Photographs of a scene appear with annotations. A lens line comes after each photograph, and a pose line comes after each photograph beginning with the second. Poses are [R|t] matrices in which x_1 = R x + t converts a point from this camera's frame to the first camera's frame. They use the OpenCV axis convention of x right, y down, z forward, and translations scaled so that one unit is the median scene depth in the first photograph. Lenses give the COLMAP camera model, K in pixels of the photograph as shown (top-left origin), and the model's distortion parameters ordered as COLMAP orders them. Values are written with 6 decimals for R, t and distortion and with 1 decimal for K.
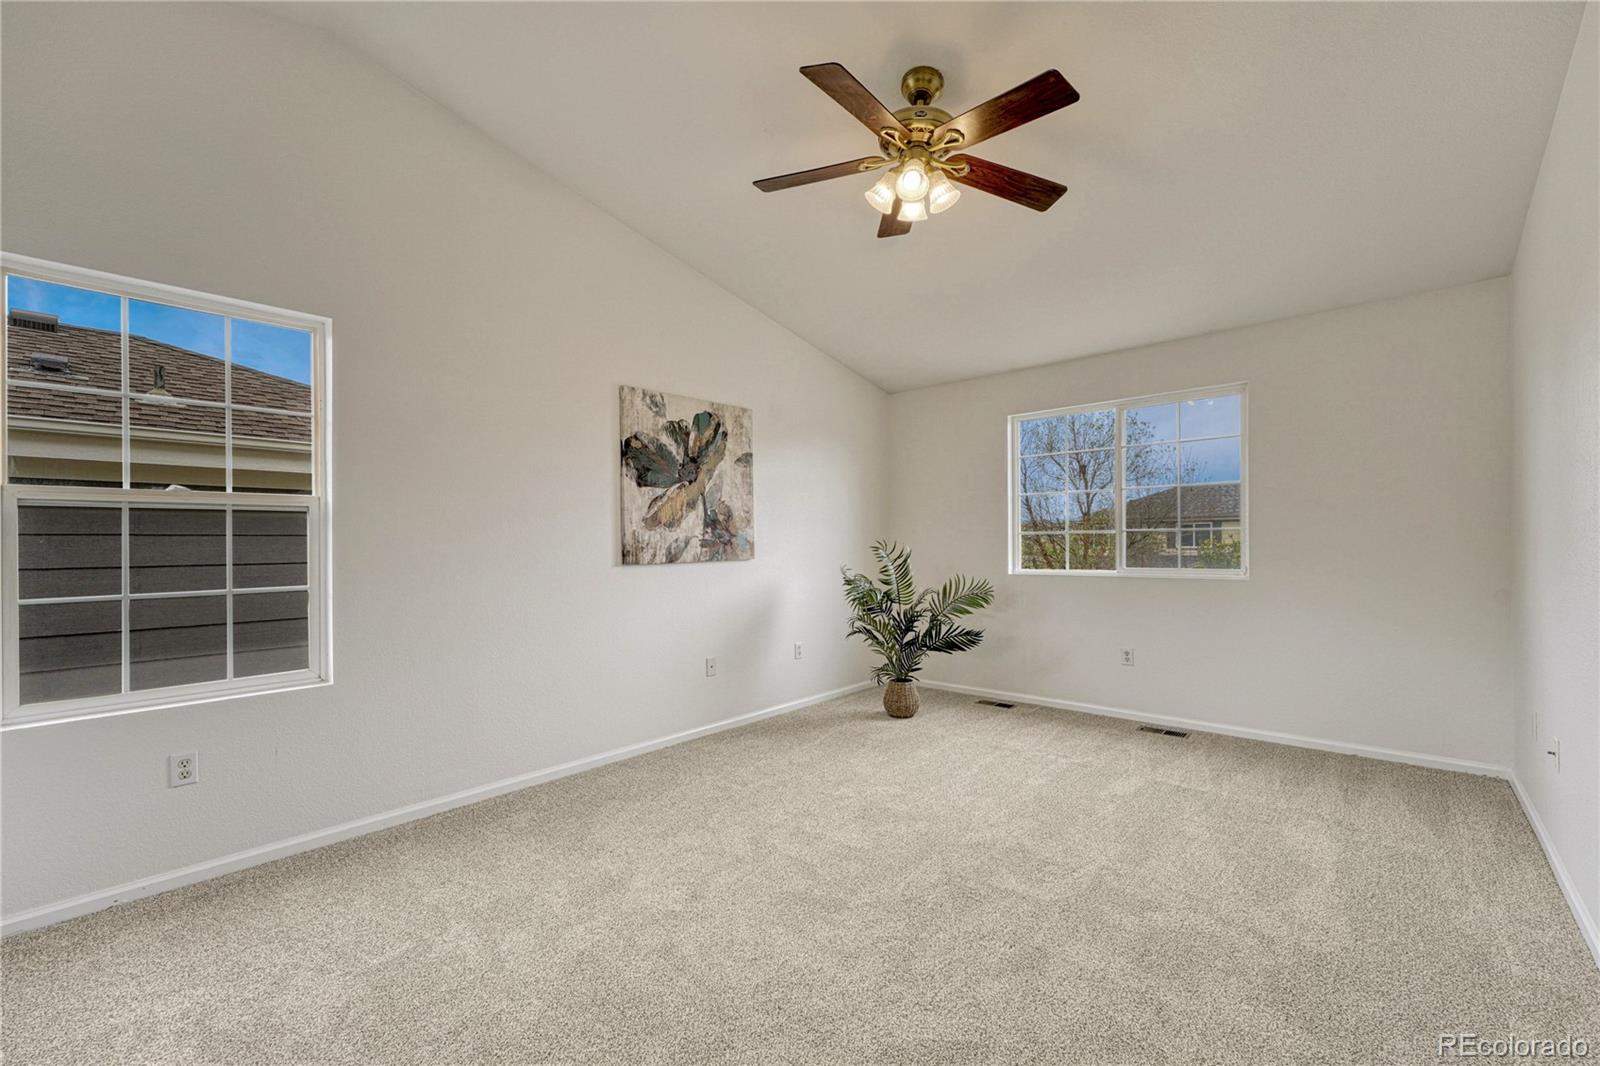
lens RADIAL K [[642.3, 0, 797.6], [0, 642.3, 543.3], [0, 0, 1]] dist [0.001570, 0.000167]
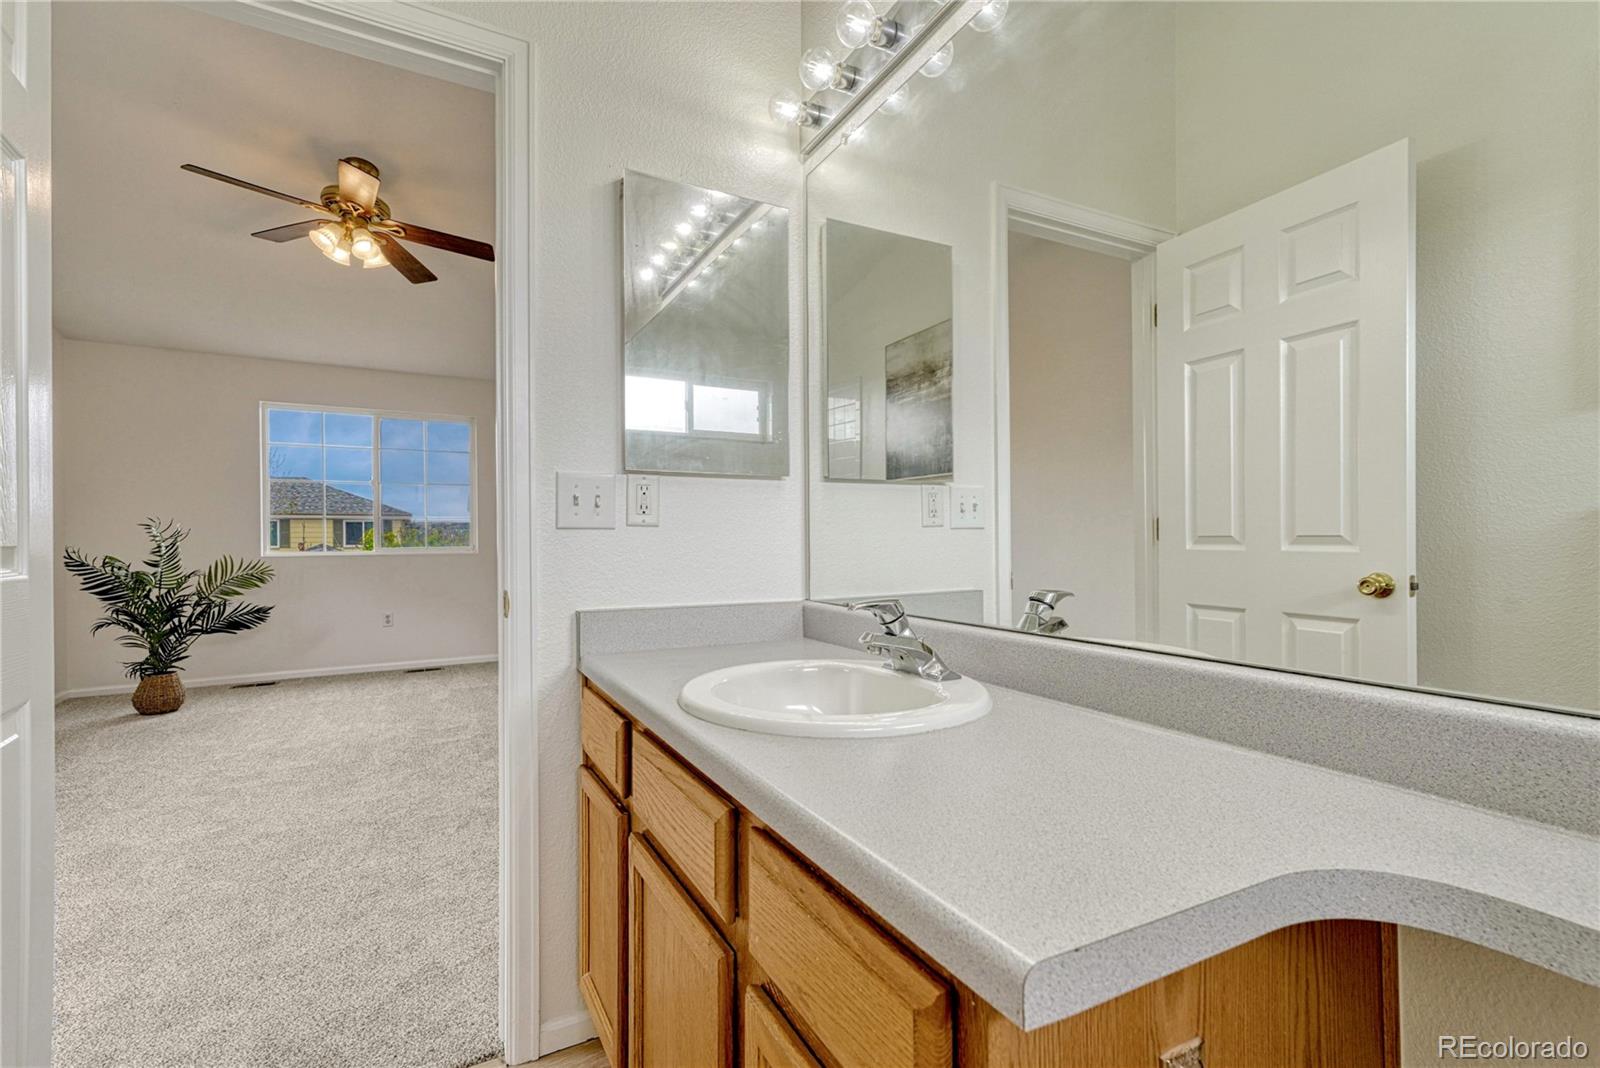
lens RADIAL K [[682.8, 0, 800.2], [0, 682.8, 537.0], [0, 0, 1]] dist [-0.000463, -0.000064]
pose [[0.320022, 0.009682, 0.947361, -0.694757], [-0.002299, 0.999953, -0.009444, 0.042515], [-0.947407, 0.000845, 0.320029, -0.245088]]
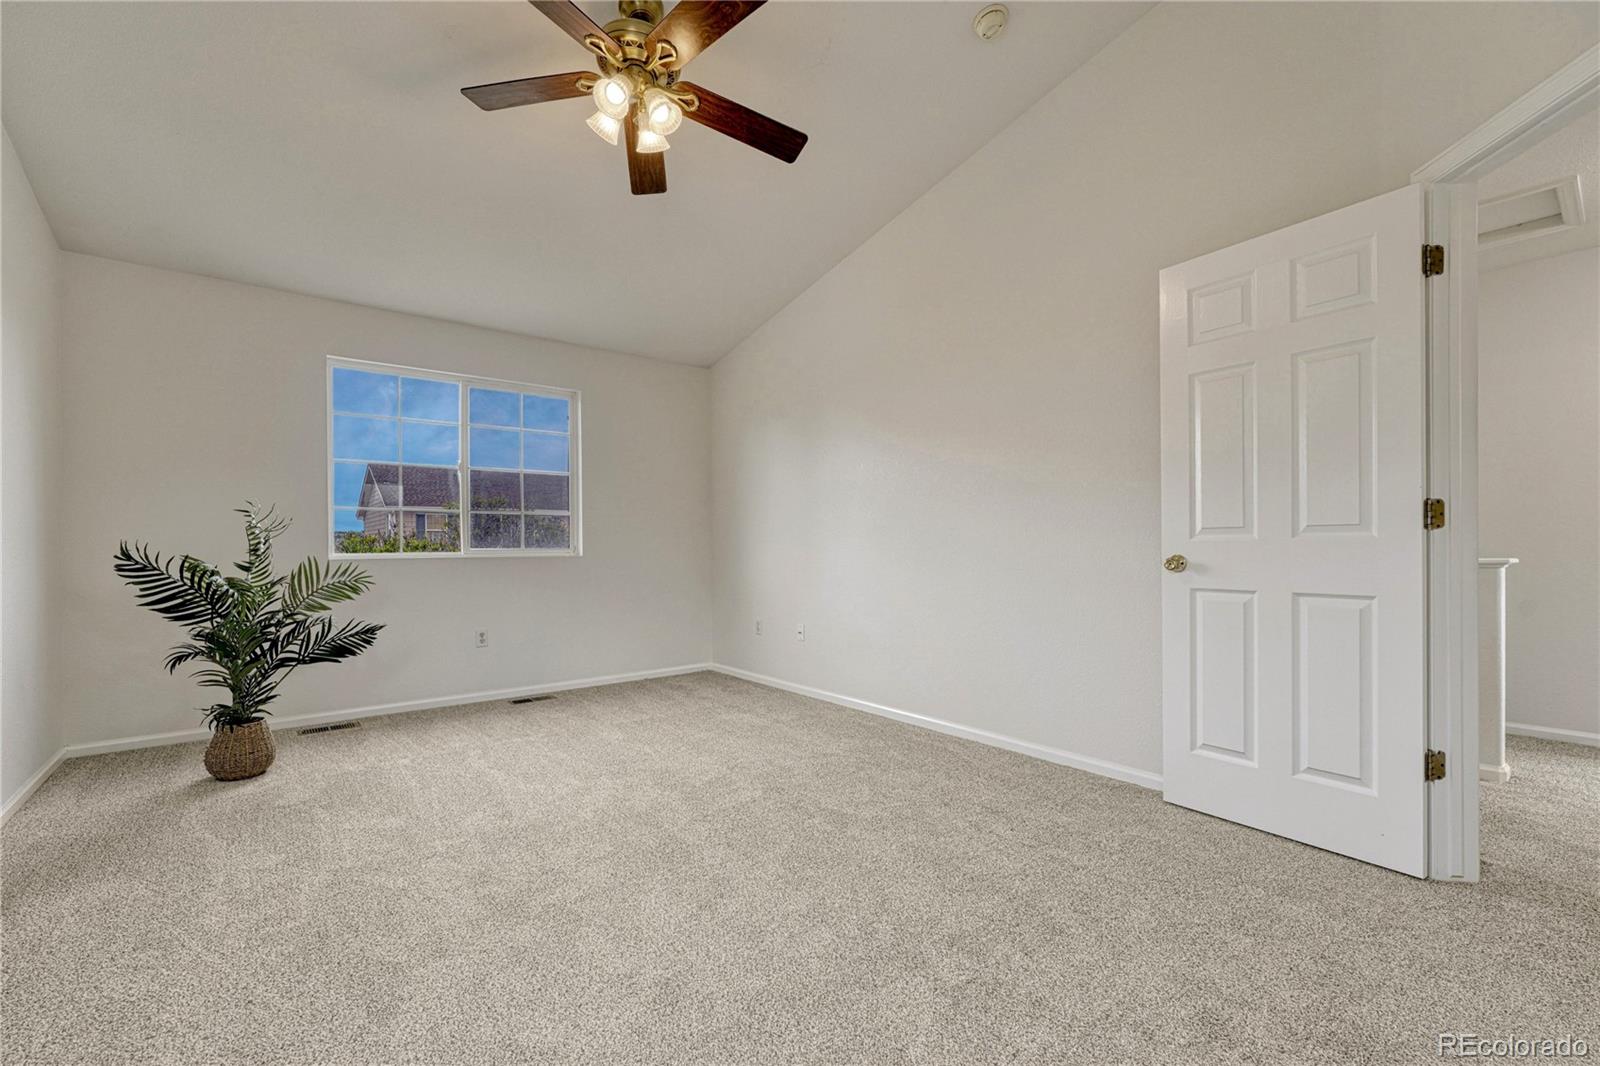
lens RADIAL K [[667.5, 0, 799.7], [0, 667.5, 549.4], [0, 0, 1]] dist [-0.001437, -0.000271]
pose [[0.177891, 0.004967, 0.984038, -0.599119], [0.000186, 0.999987, -0.005081, 0.066563], [-0.984050, 0.001087, 0.177888, 0.493039]]
